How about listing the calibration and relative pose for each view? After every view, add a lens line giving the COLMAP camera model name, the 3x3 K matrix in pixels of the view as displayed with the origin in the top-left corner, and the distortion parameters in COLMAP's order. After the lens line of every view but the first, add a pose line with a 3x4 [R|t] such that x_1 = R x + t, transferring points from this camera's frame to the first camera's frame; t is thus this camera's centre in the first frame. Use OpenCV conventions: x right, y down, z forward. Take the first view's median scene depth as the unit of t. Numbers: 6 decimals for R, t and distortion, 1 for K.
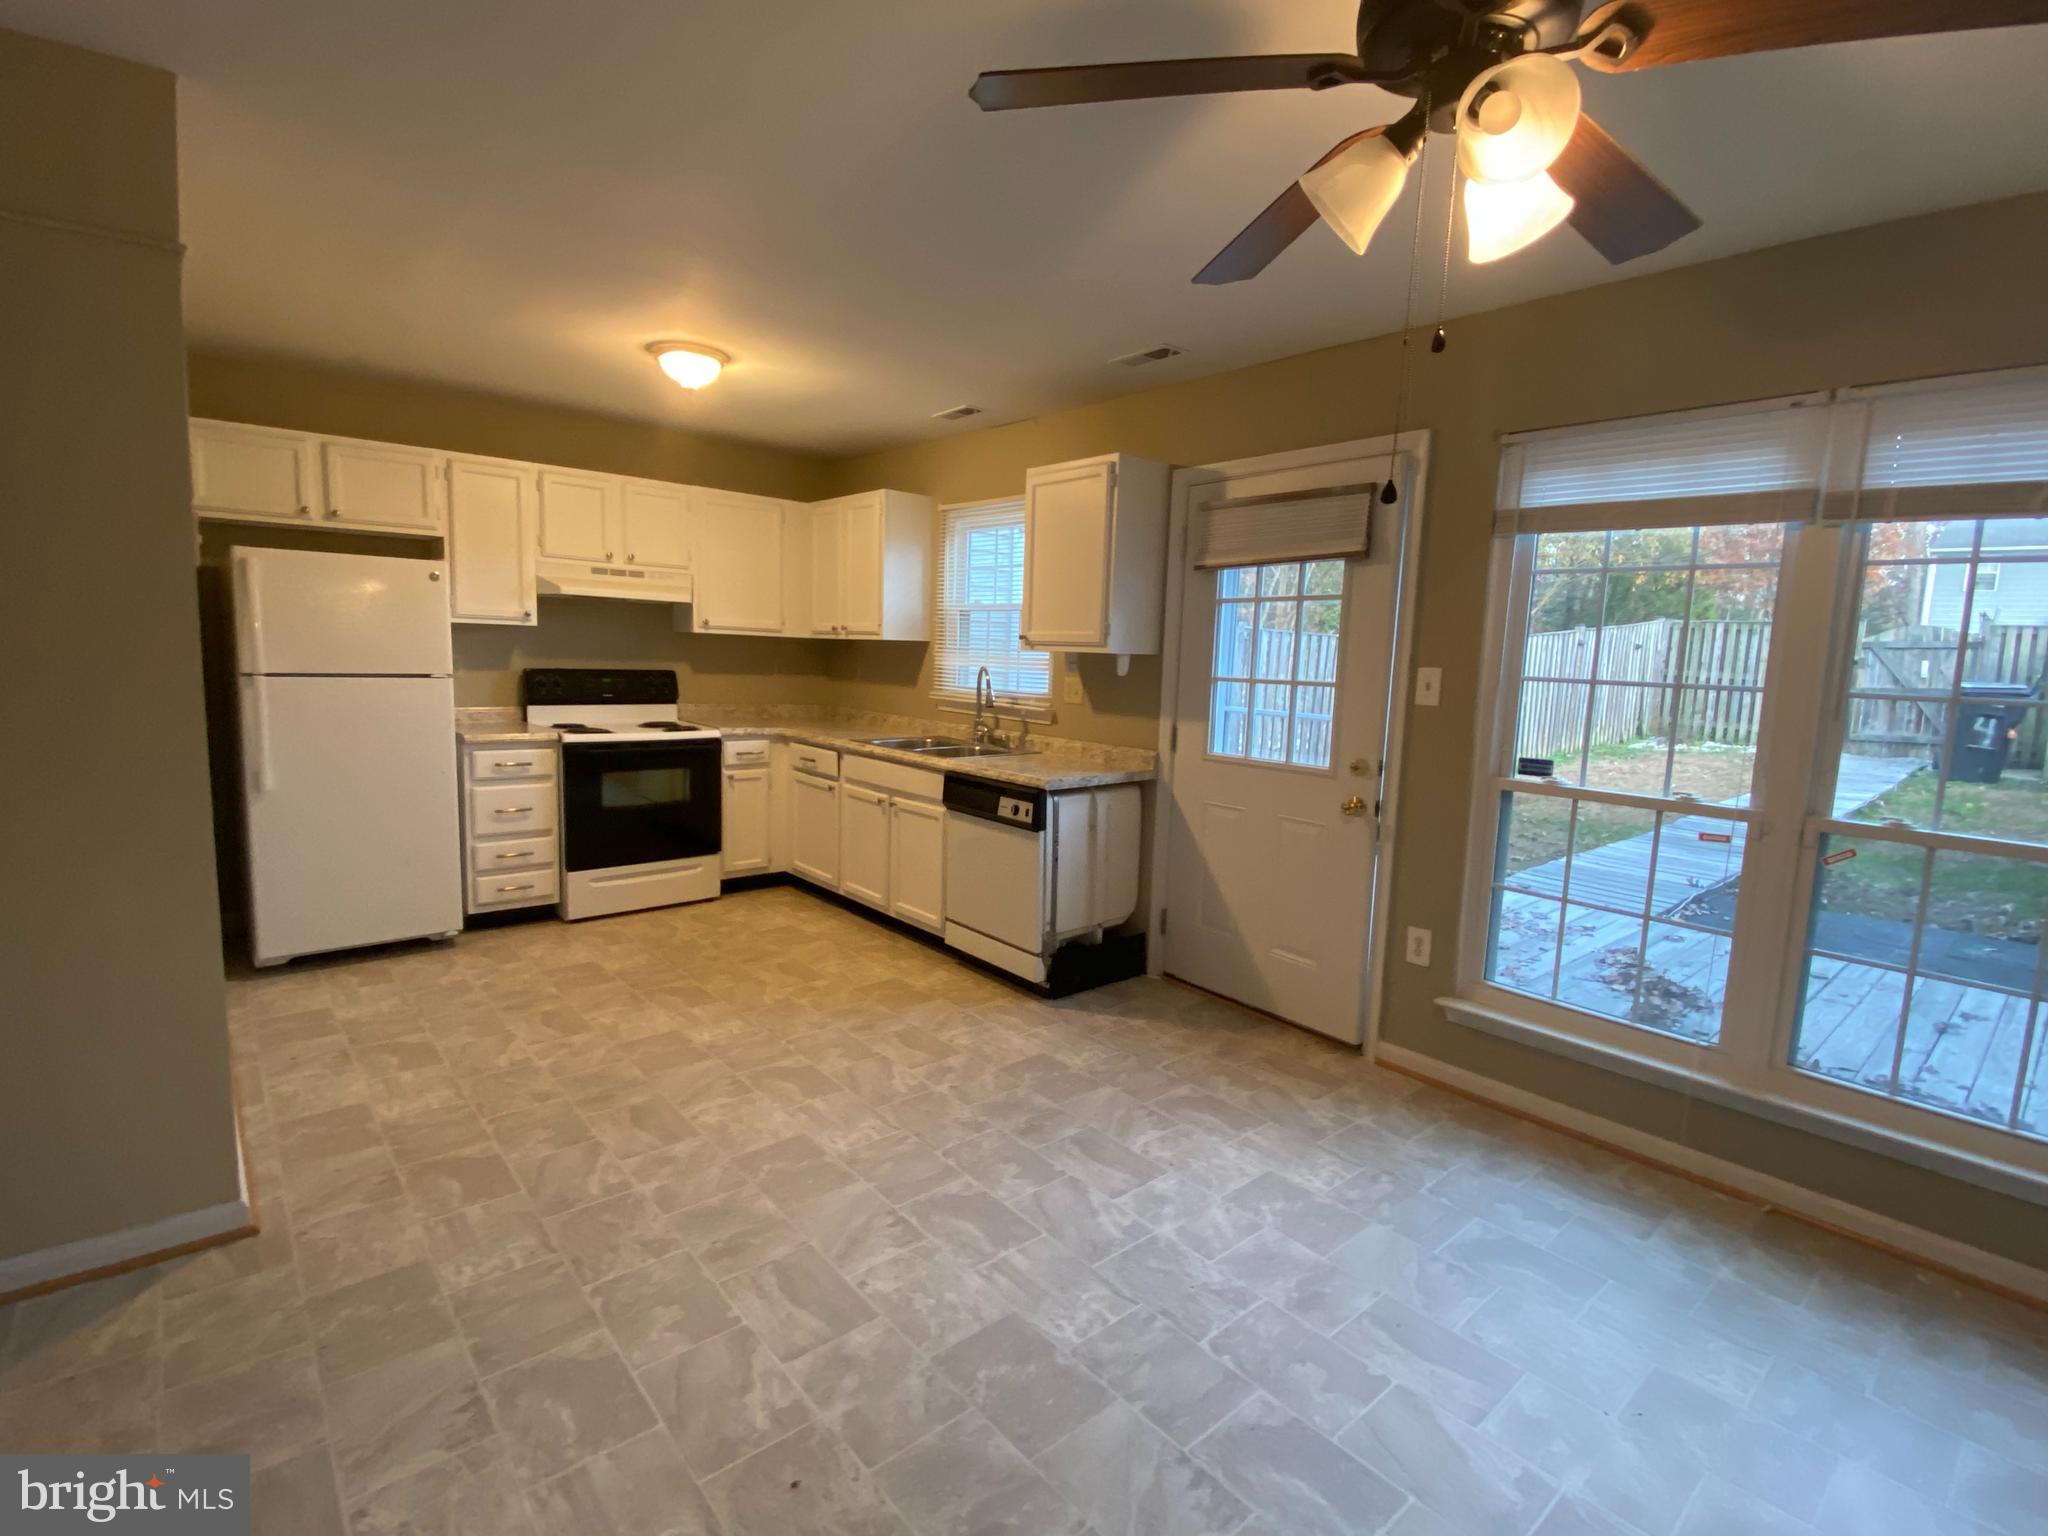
lens RADIAL K [[958.1, 0, 1013.8], [0, 958.1, 769.4], [0, 0, 1]] dist [0.080223, -0.057787]
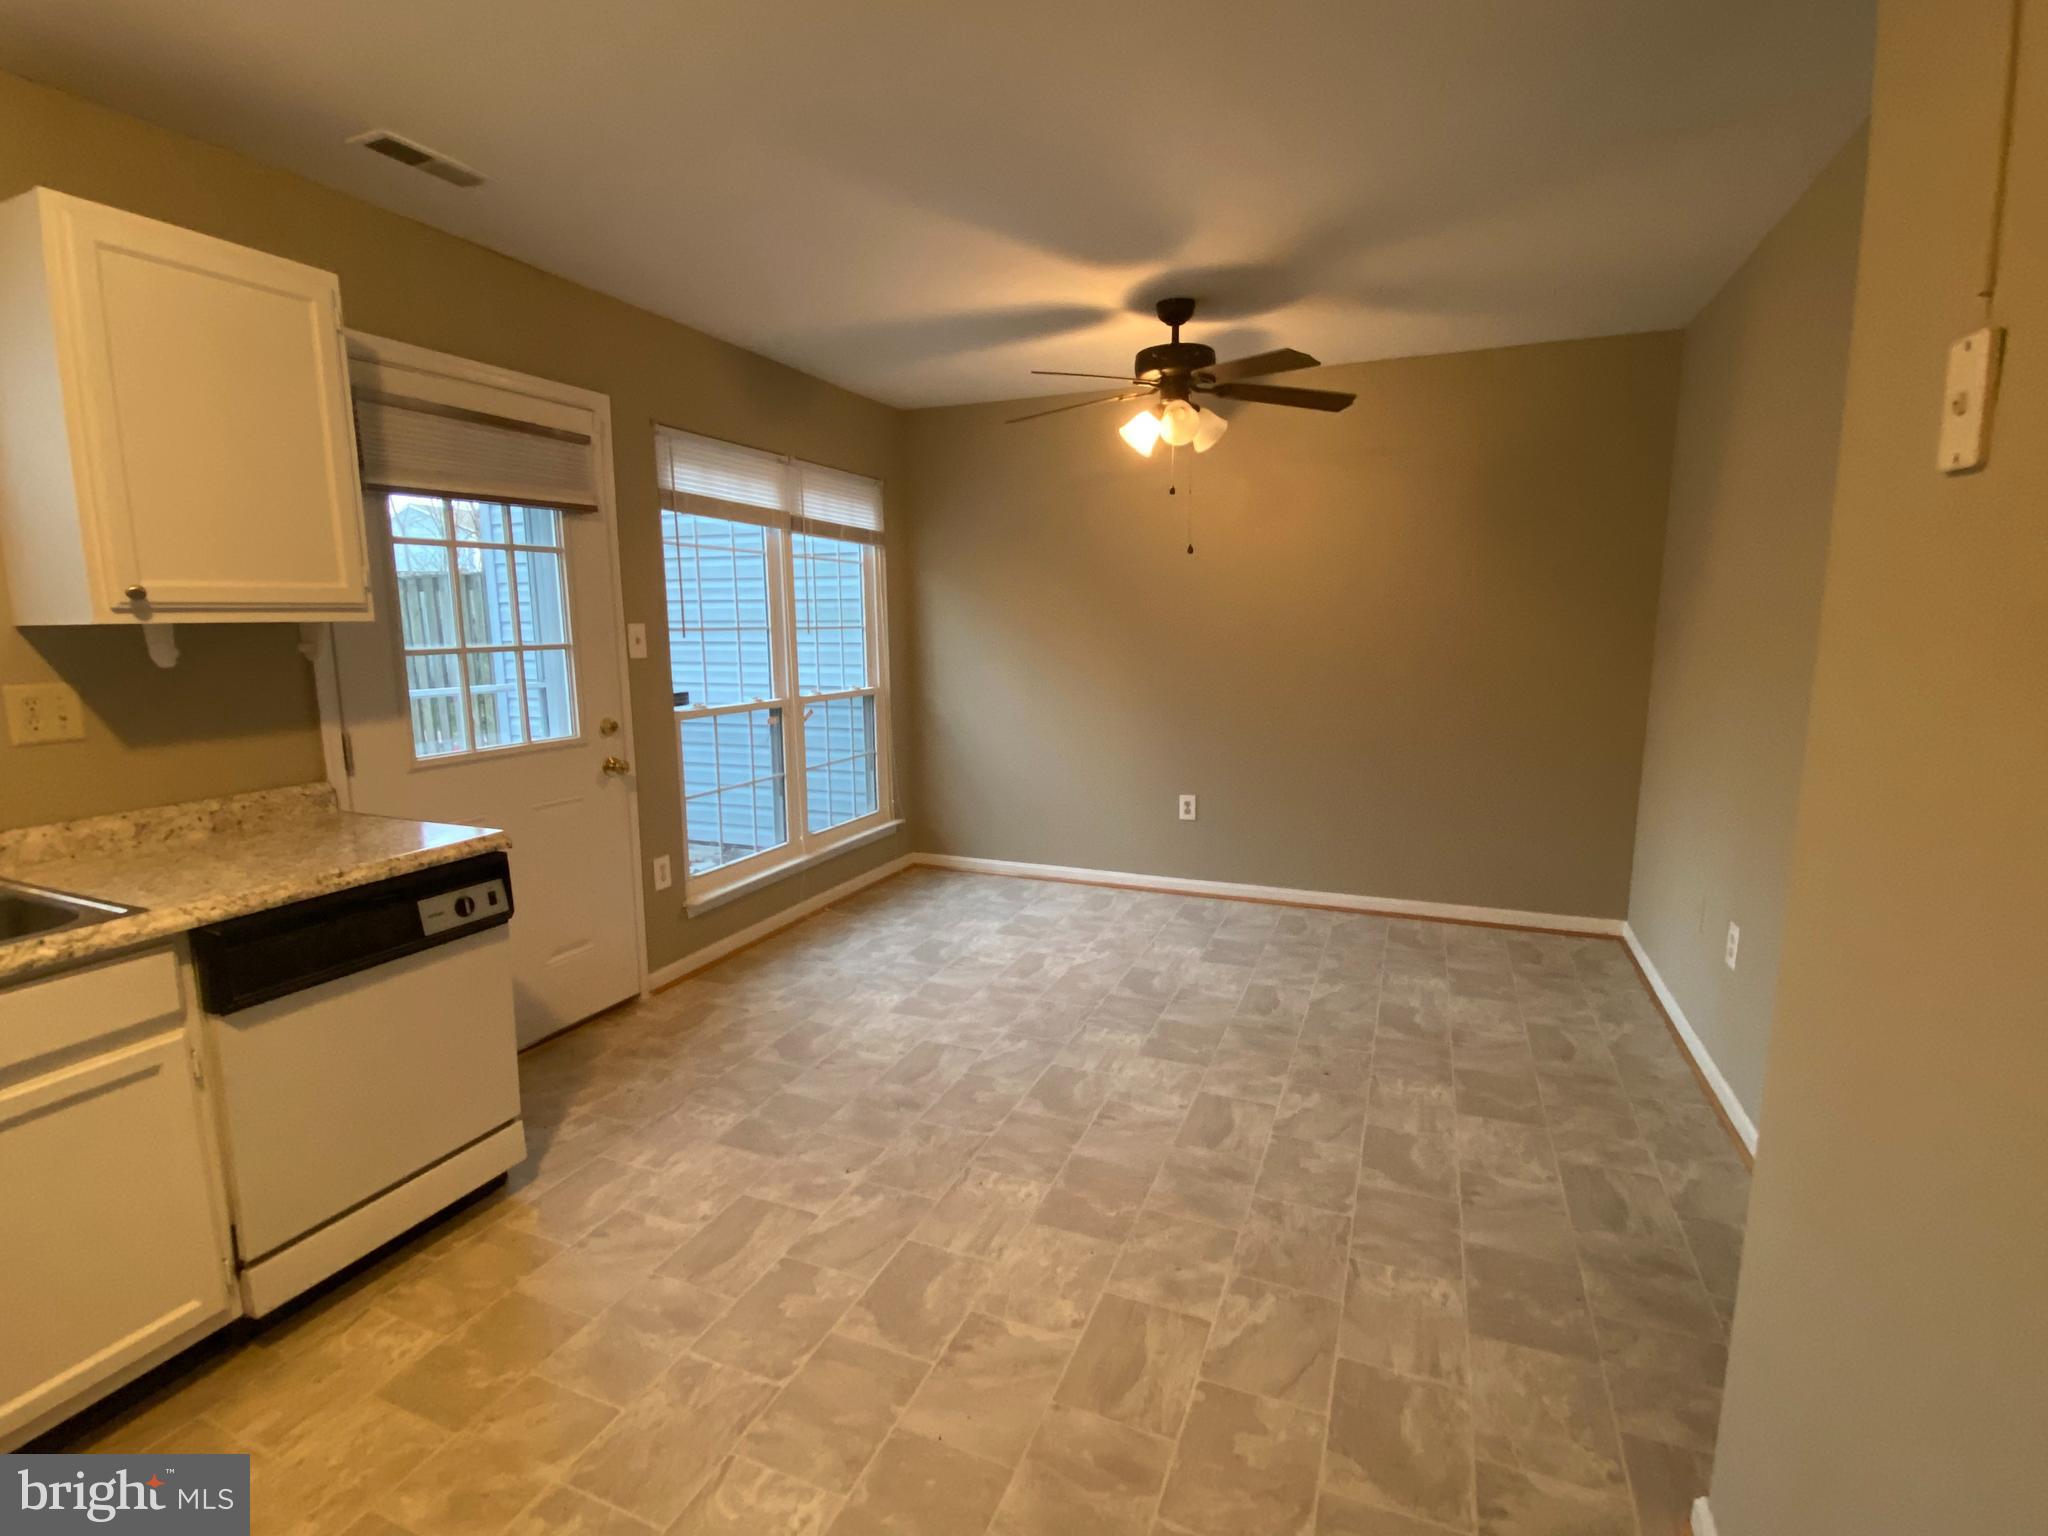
lens RADIAL K [[958.1, 0, 1013.8], [0, 958.1, 769.4], [0, 0, 1]] dist [0.080223, -0.057787]
pose [[-0.446978, -0.171131, 0.878023, -0.789653], [0.107054, 0.964243, 0.242434, -0.174631], [-0.888116, 0.202358, -0.412675, 1.166705]]
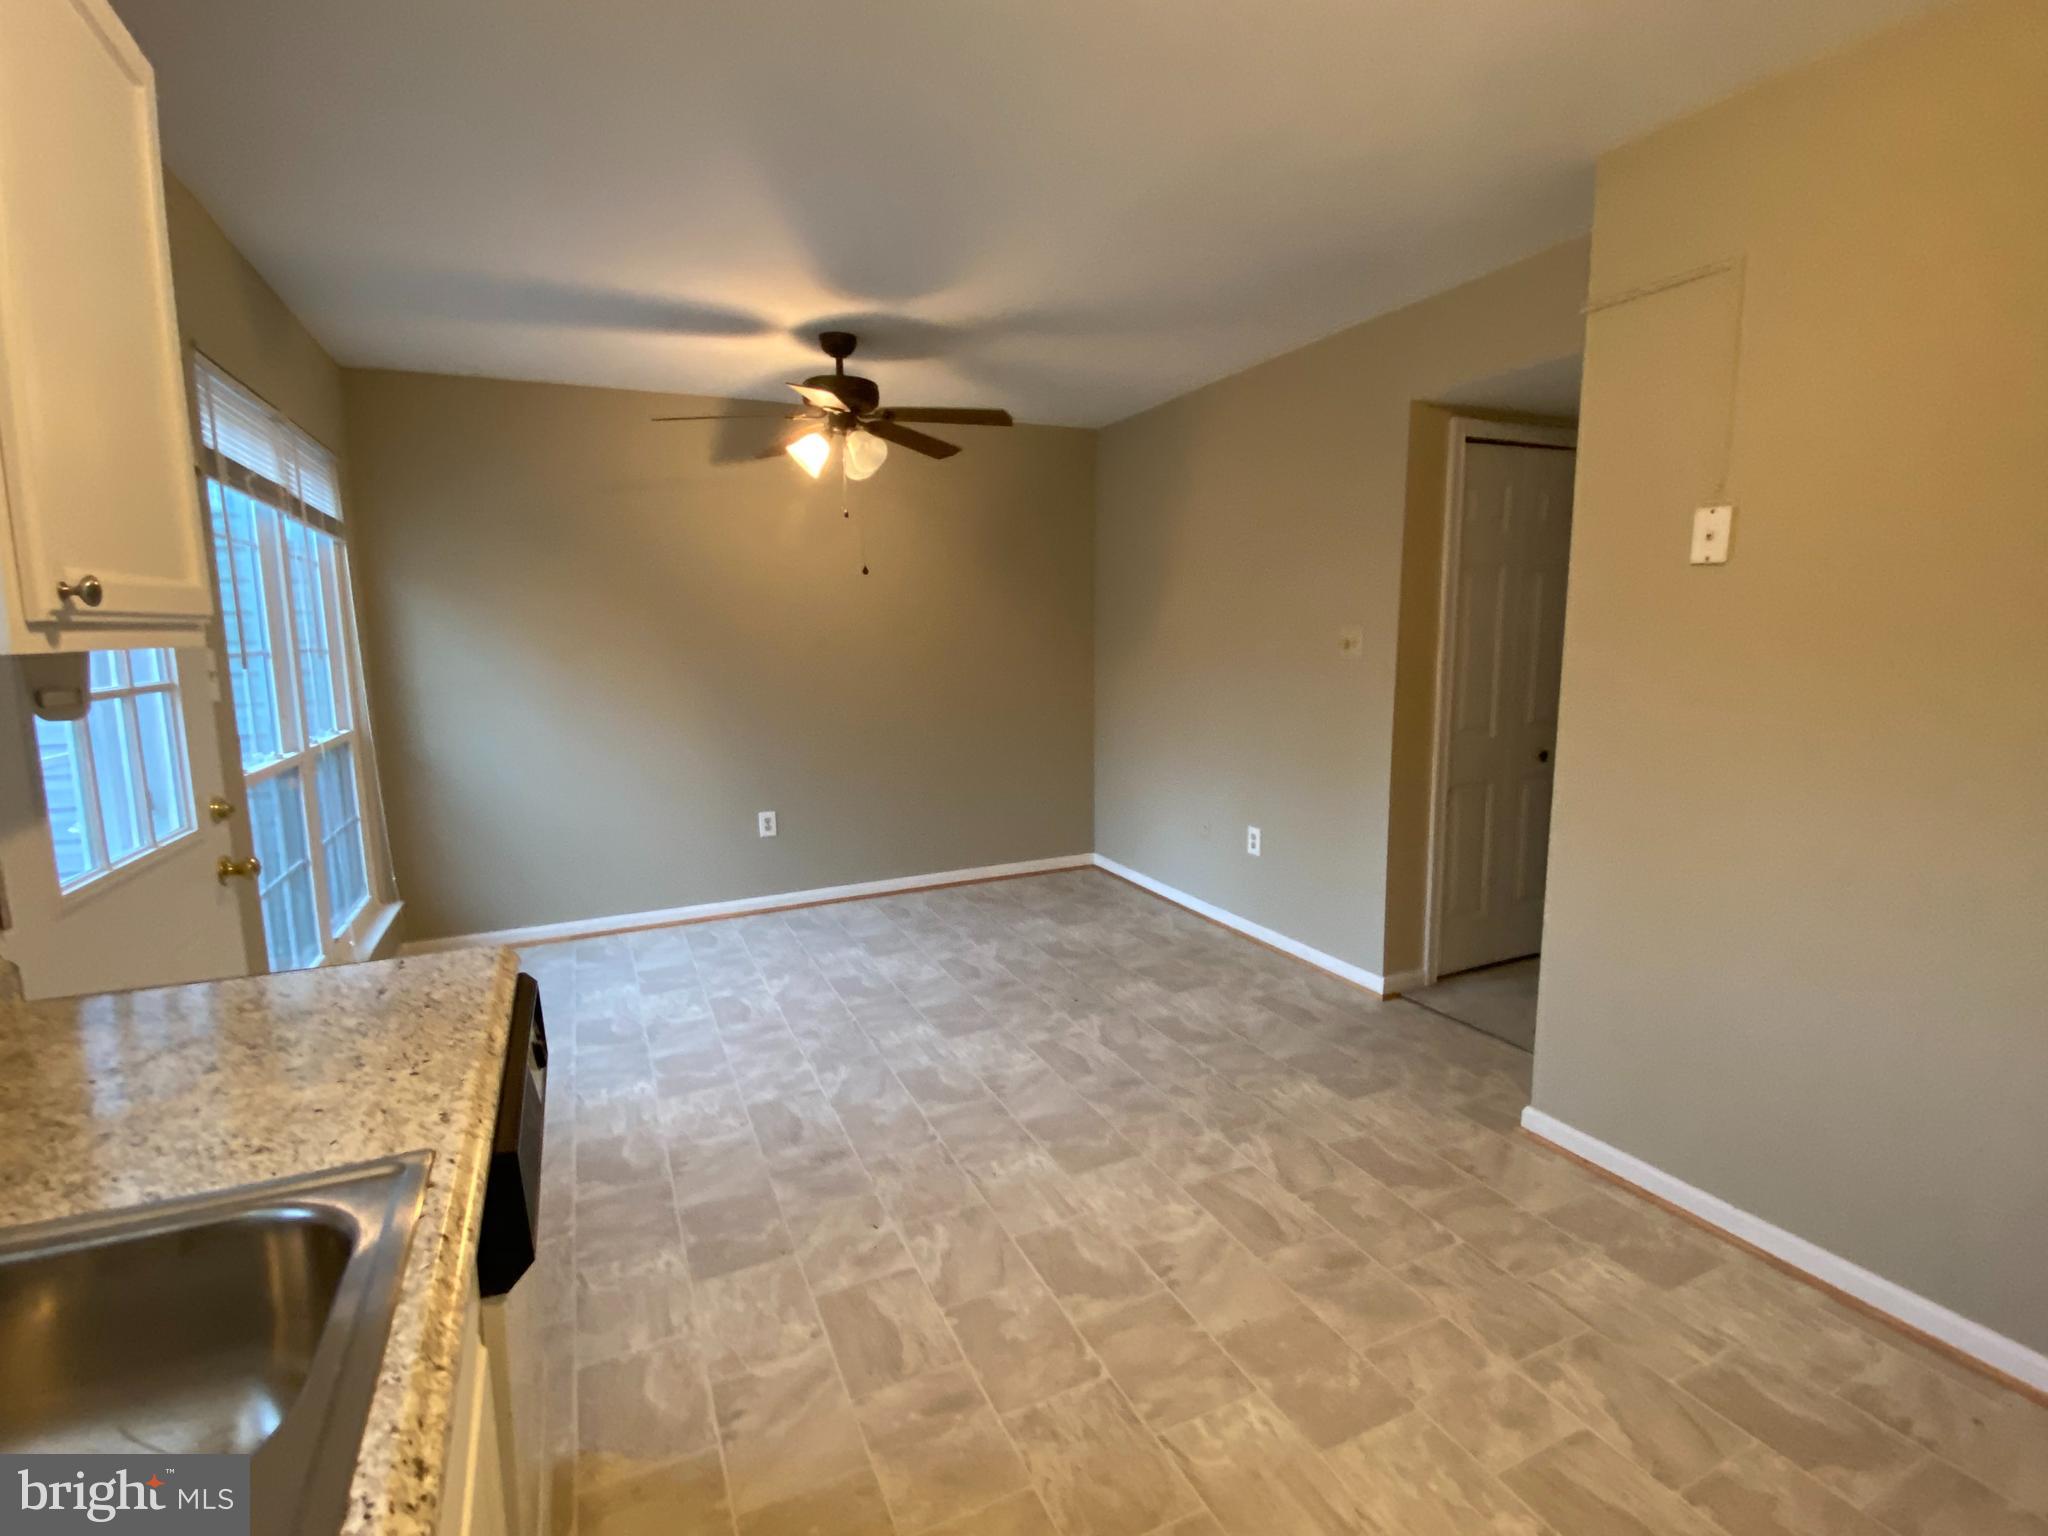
lens RADIAL K [[958.1, 0, 1013.8], [0, 958.1, 769.4], [0, 0, 1]] dist [0.080223, -0.057787]
pose [[-0.960594, -0.062135, 0.270921, -0.354737], [0.015958, 0.960758, 0.276929, -0.220204], [-0.277497, 0.270340, -0.921907, 1.599692]]
